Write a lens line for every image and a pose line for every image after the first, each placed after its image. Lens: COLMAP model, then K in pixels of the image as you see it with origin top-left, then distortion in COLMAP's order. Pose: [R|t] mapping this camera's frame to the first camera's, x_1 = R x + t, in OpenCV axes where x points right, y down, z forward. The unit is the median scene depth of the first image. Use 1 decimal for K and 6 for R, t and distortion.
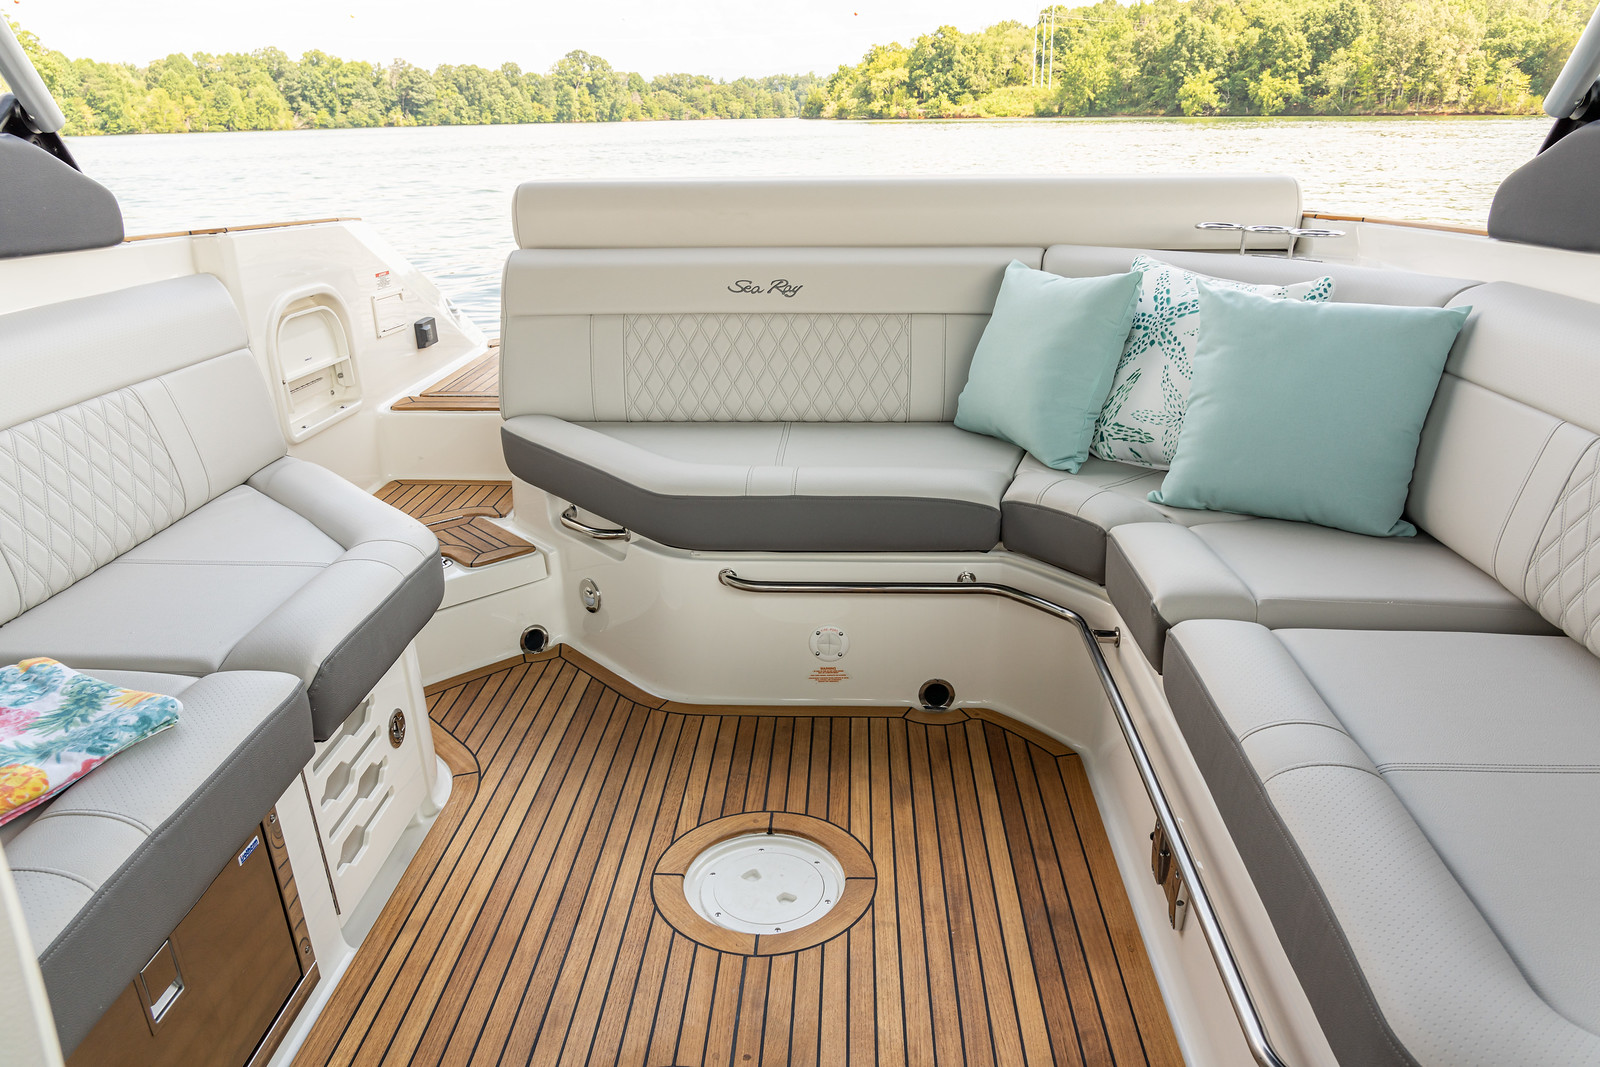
lens RADIAL K [[1106.5, 0, 800.0], [0, 1106.5, 533.5], [0, 0, 1]] dist [-0.017241, 0.002229]
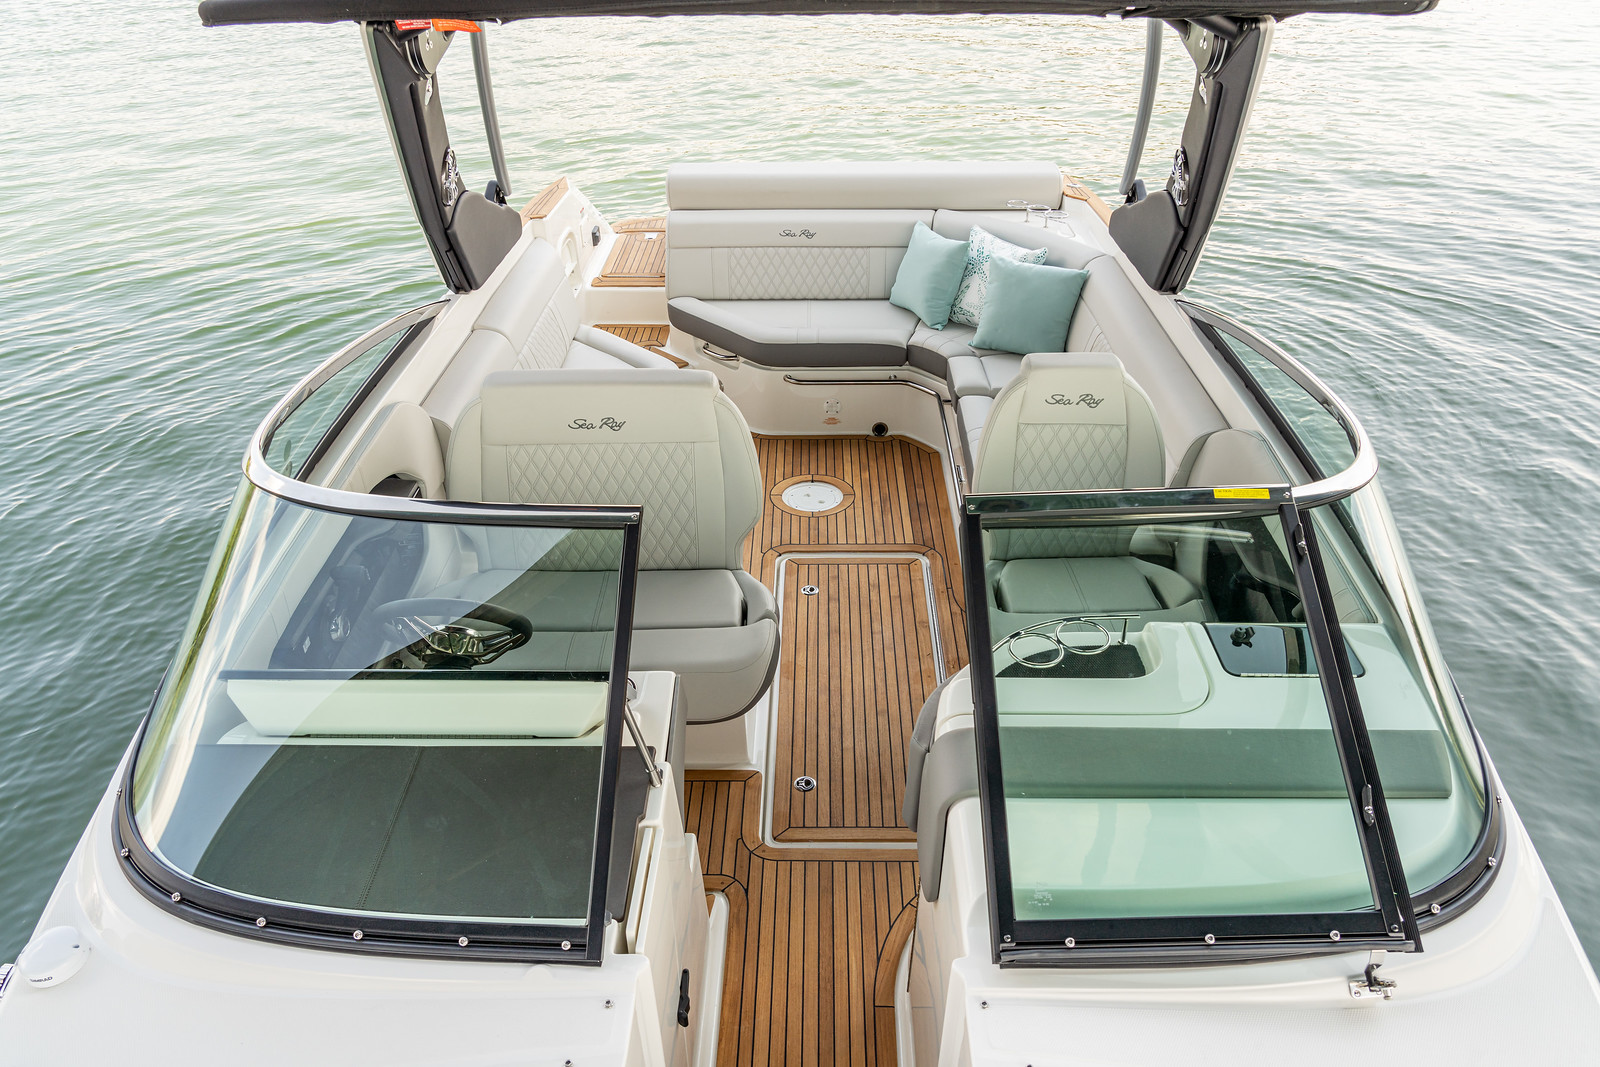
lens RADIAL K [[1082.8, 0, 800.7], [0, 1082.8, 512.6], [0, 0, 1]] dist [-0.023557, 0.004628]
pose [[0.999386, -0.017550, 0.030323, -0.124473], [0.011471, 0.981694, 0.190117, -0.125653], [-0.033104, -0.189652, 0.981293, -1.379775]]
